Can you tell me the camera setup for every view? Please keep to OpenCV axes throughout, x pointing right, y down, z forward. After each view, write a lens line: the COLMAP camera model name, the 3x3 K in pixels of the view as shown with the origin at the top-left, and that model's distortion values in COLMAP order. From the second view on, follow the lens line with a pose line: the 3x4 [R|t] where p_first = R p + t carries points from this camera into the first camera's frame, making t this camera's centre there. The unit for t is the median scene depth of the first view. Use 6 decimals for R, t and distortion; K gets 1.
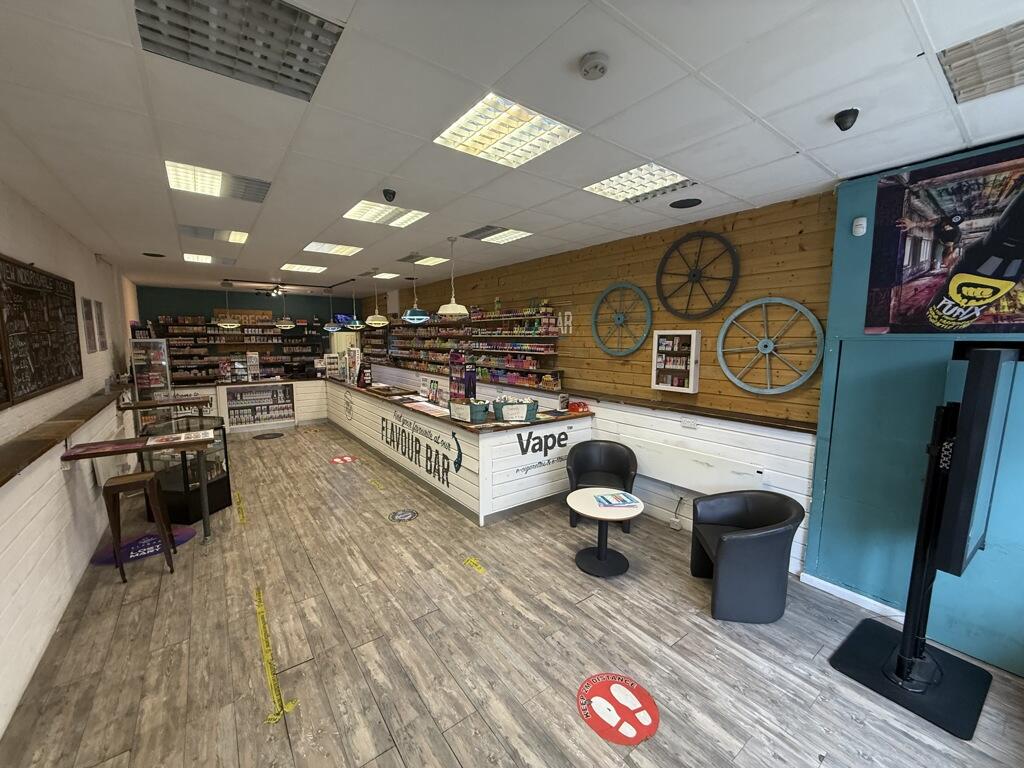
lens RADIAL K [[407.8, 0, 505.6], [0, 407.8, 385.8], [0, 0, 1]] dist [0.013234, -0.000477]
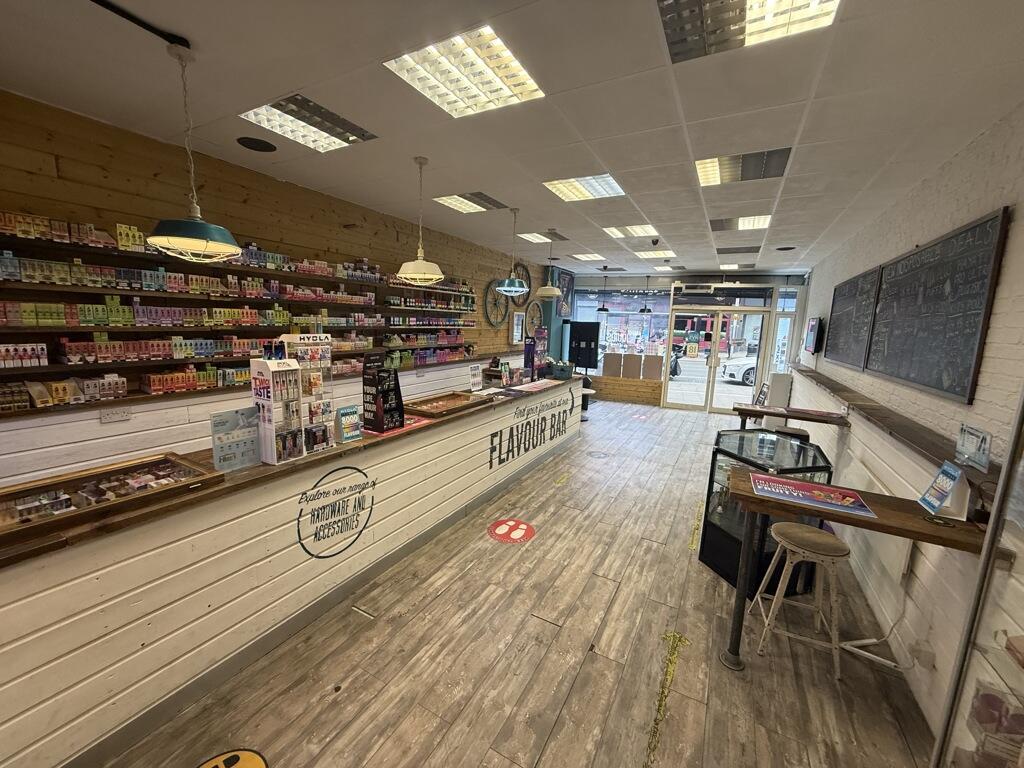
lens RADIAL K [[407.8, 0, 505.1], [0, 407.8, 384.2], [0, 0, 1]] dist [0.013234, -0.000477]
pose [[-0.409796, -0.162691, 0.897552, -0.904706], [0.070152, 0.975431, 0.208837, -0.141476], [-0.909476, 0.148545, -0.388315, 1.246021]]
